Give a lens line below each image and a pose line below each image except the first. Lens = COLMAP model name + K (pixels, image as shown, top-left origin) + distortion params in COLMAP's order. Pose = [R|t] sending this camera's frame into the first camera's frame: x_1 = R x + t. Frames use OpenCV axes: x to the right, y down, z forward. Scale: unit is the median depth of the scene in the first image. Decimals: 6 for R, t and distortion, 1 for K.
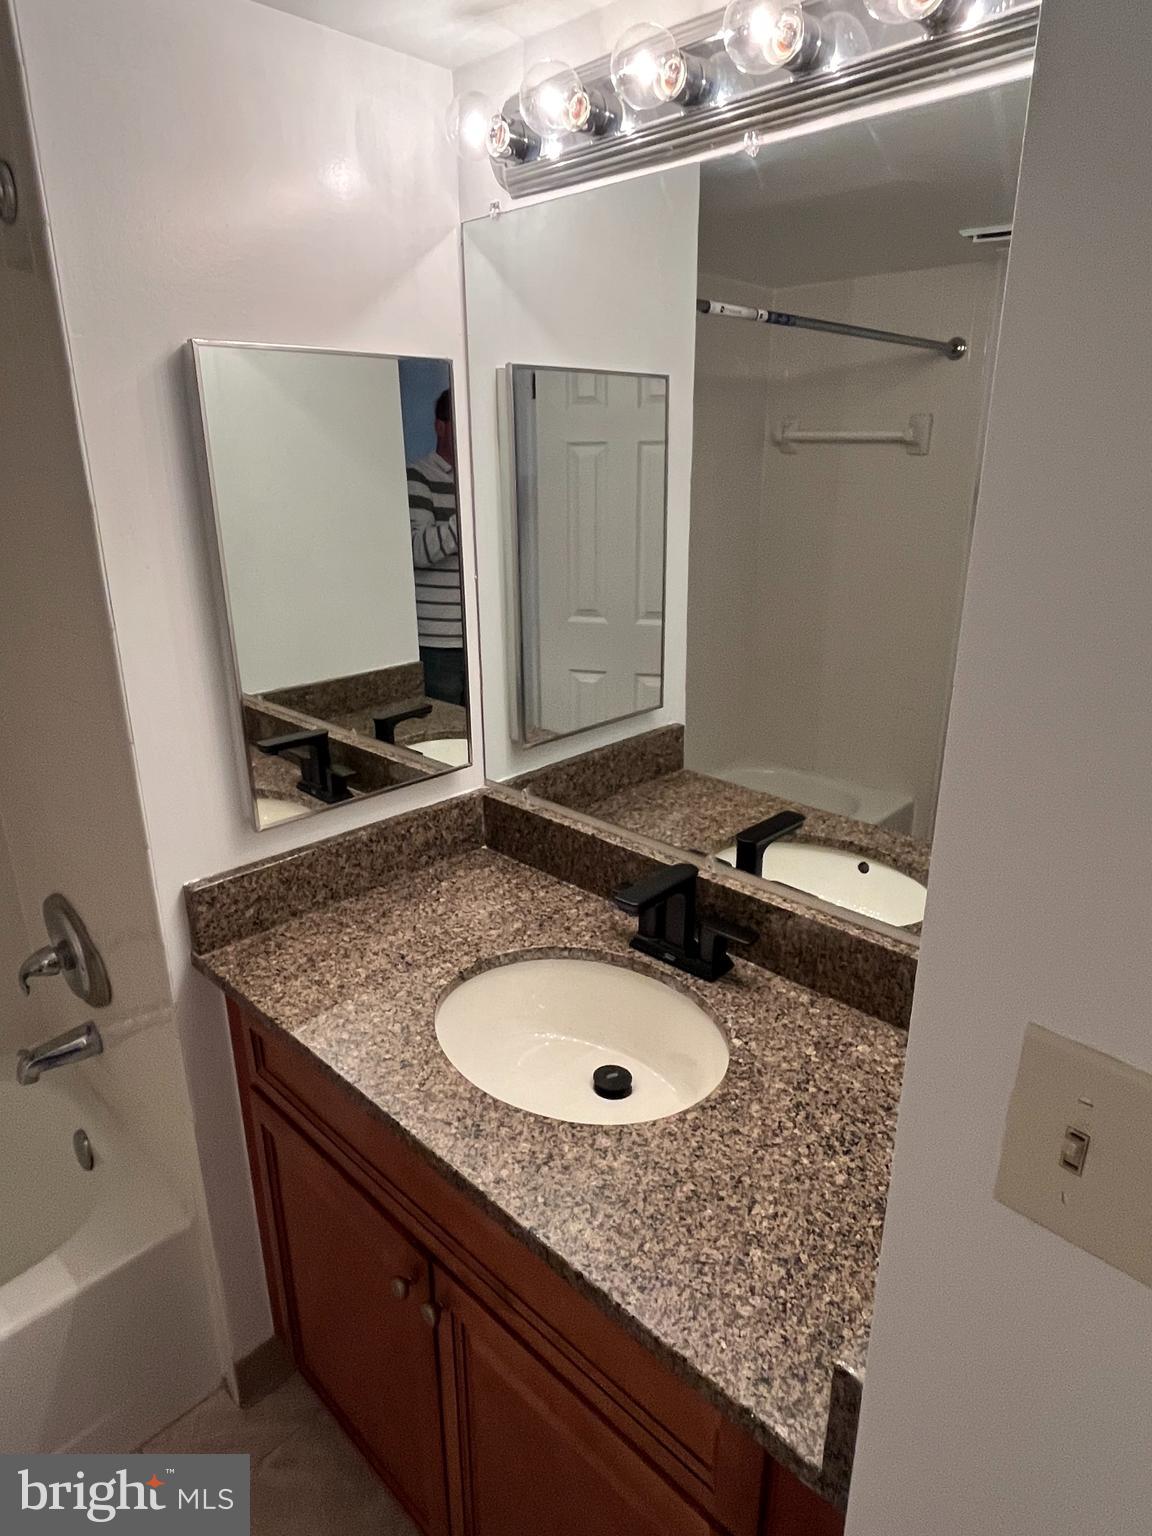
lens RADIAL K [[916.1, 0, 581.6], [0, 916.1, 770.3], [0, 0, 1]] dist [-0.001969, -0.001697]
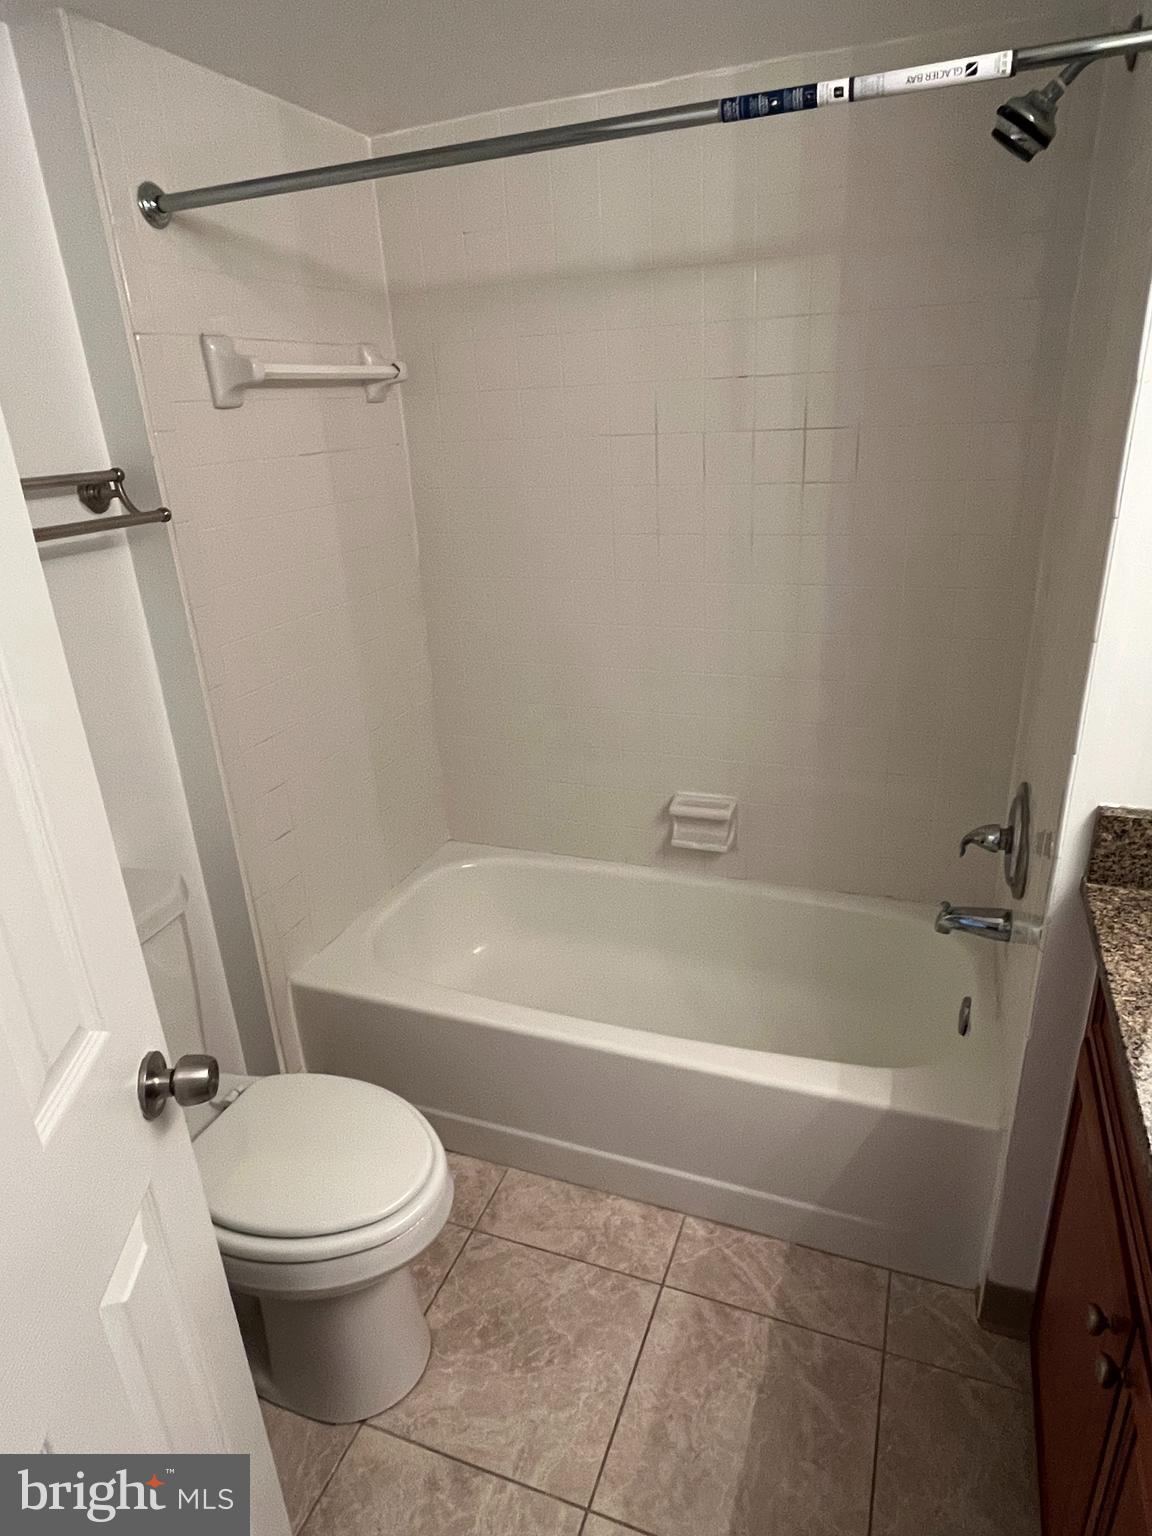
lens RADIAL K [[916.1, 0, 581.6], [0, 916.1, 770.3], [0, 0, 1]] dist [-0.001969, -0.001697]
pose [[0.392643, 0.330306, -0.858329, 0.144058], [-0.261044, 0.934922, 0.240366, 0.005532], [0.881866, 0.129684, 0.453316, 0.103435]]
